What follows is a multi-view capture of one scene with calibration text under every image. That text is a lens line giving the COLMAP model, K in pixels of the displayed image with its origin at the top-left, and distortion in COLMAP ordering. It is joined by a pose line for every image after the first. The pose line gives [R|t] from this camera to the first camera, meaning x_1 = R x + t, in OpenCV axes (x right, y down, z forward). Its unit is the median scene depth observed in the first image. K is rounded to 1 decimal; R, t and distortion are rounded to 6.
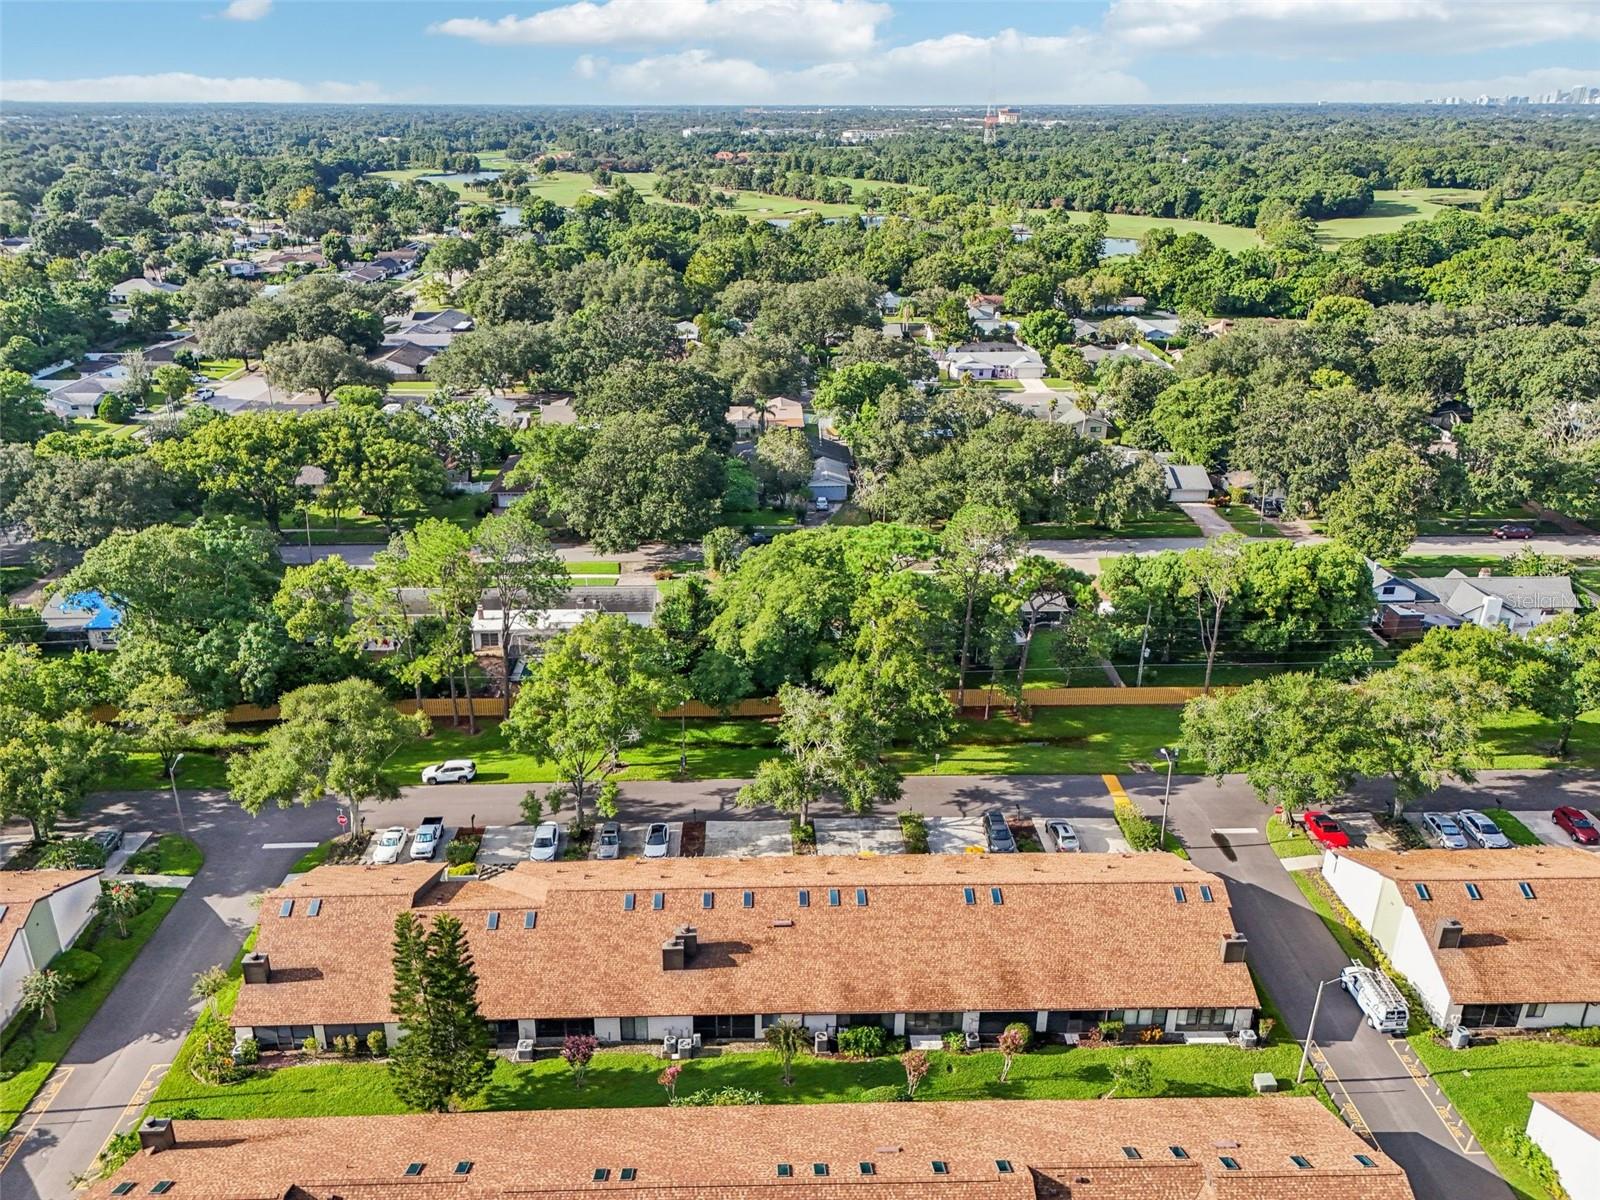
lens RADIAL K [[1134.6, 0, 800.0], [0, 1134.6, 600.0], [0, 0, 1]] dist [0.006321, 0.002955]
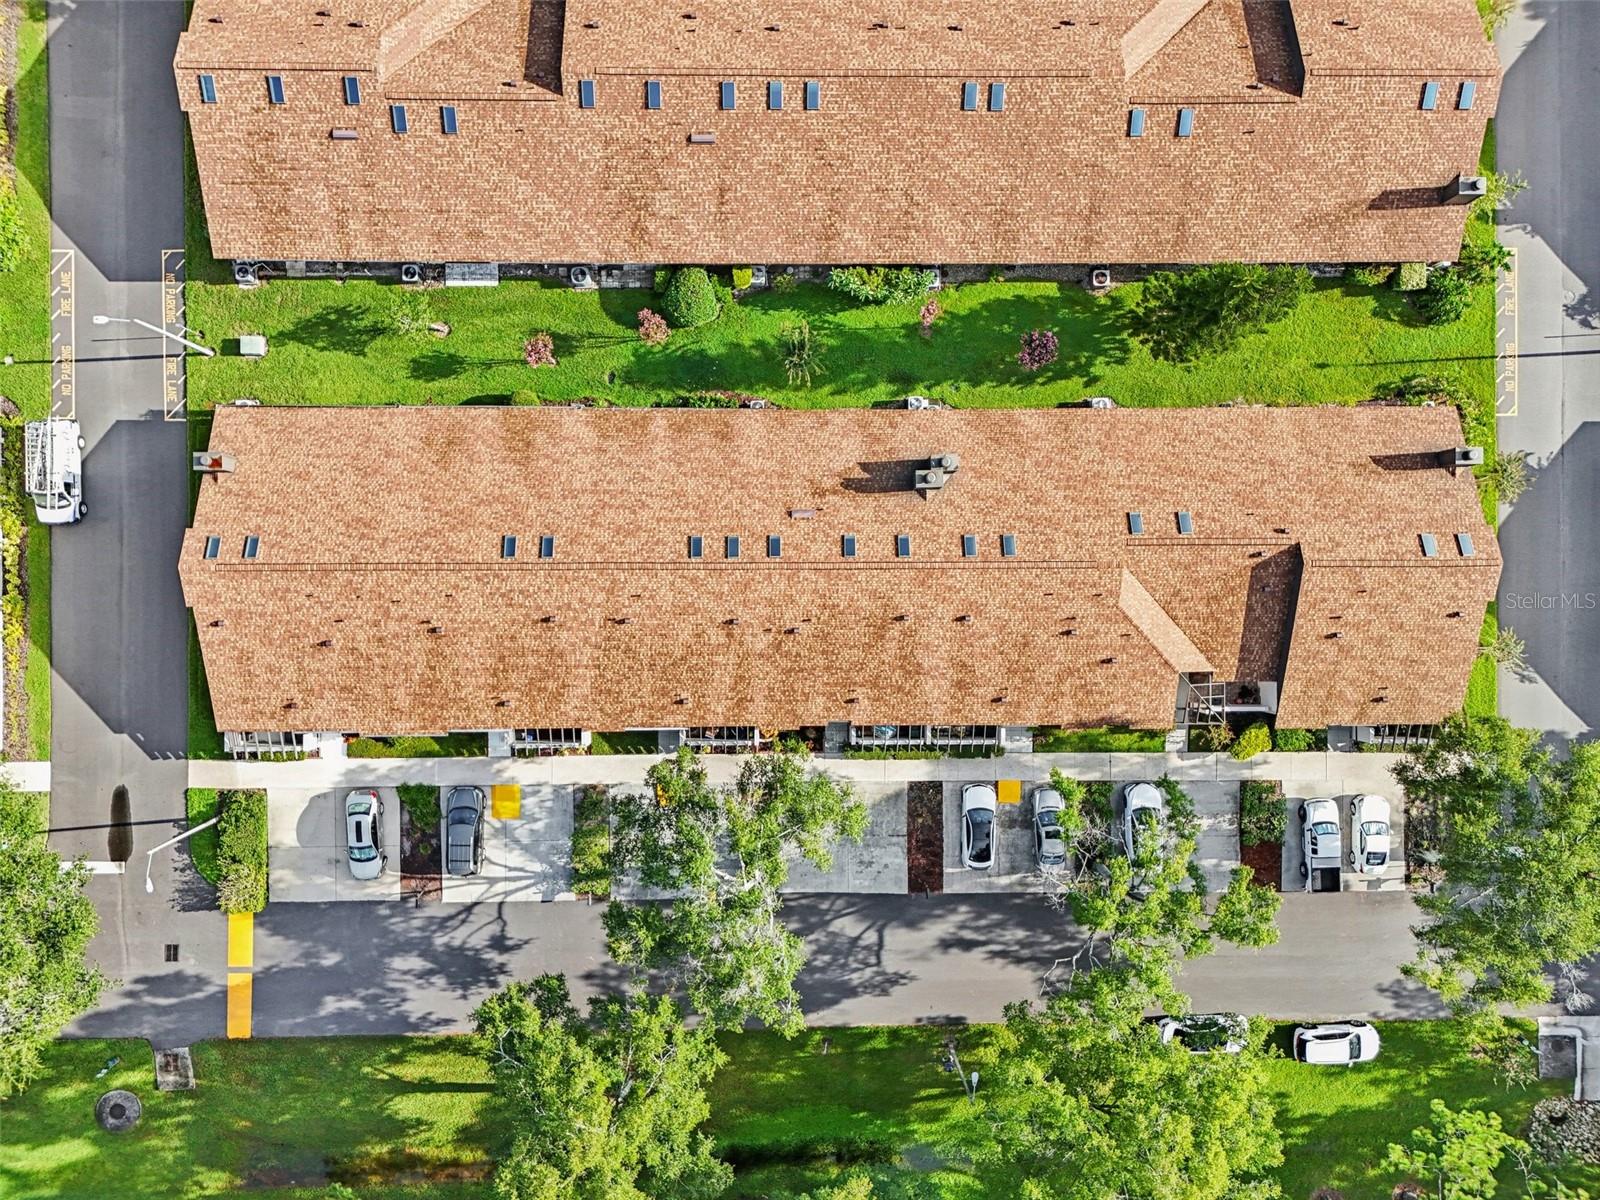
lens RADIAL K [[1134.6, 0, 800.0], [0, 1134.6, 600.0], [0, 0, 1]] dist [0.006321, 0.002955]
pose [[-0.998527, -0.050540, -0.019757, -0.000243], [-0.001775, -0.333475, 0.942757, -0.406086], [-0.054235, 0.941403, 0.332894, 0.708283]]
